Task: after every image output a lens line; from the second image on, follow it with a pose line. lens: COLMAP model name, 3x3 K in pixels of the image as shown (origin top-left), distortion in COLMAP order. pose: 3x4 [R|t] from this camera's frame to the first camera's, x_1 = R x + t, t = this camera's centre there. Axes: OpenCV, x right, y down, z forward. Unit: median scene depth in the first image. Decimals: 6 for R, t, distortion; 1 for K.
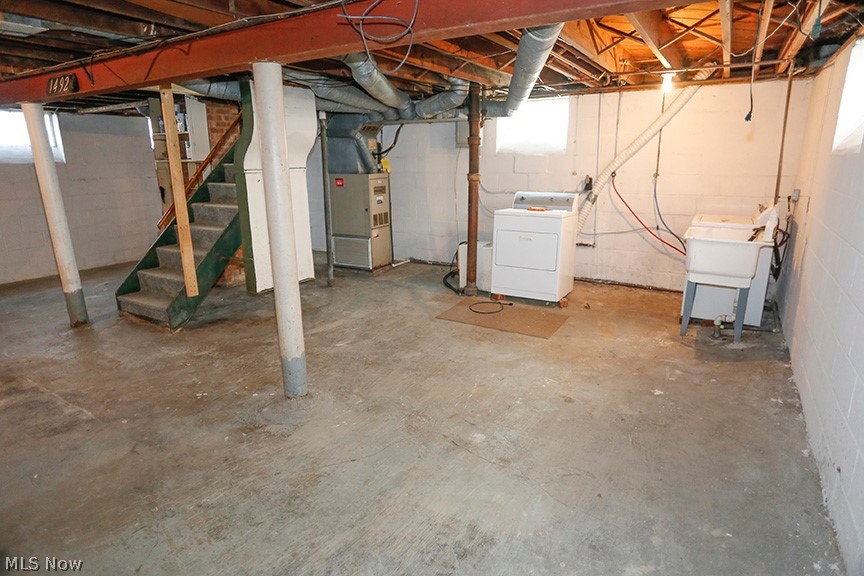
lens RADIAL K [[485.0, 0, 426.1], [0, 485.0, 287.5], [0, 0, 1]] dist [-0.031261, -0.000102]
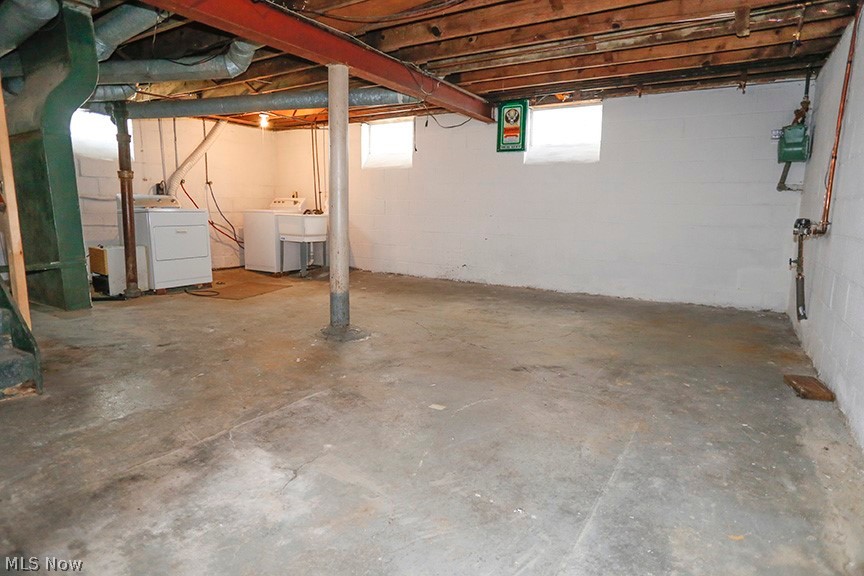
lens RADIAL K [[485.0, 0, 426.1], [0, 485.0, 287.5], [0, 0, 1]] dist [-0.031261, -0.000102]
pose [[0.032491, -0.152368, 0.987790, -0.884725], [0.237803, 0.961108, 0.140430, 0.000951], [-0.970770, 0.230336, 0.067461, 0.402448]]
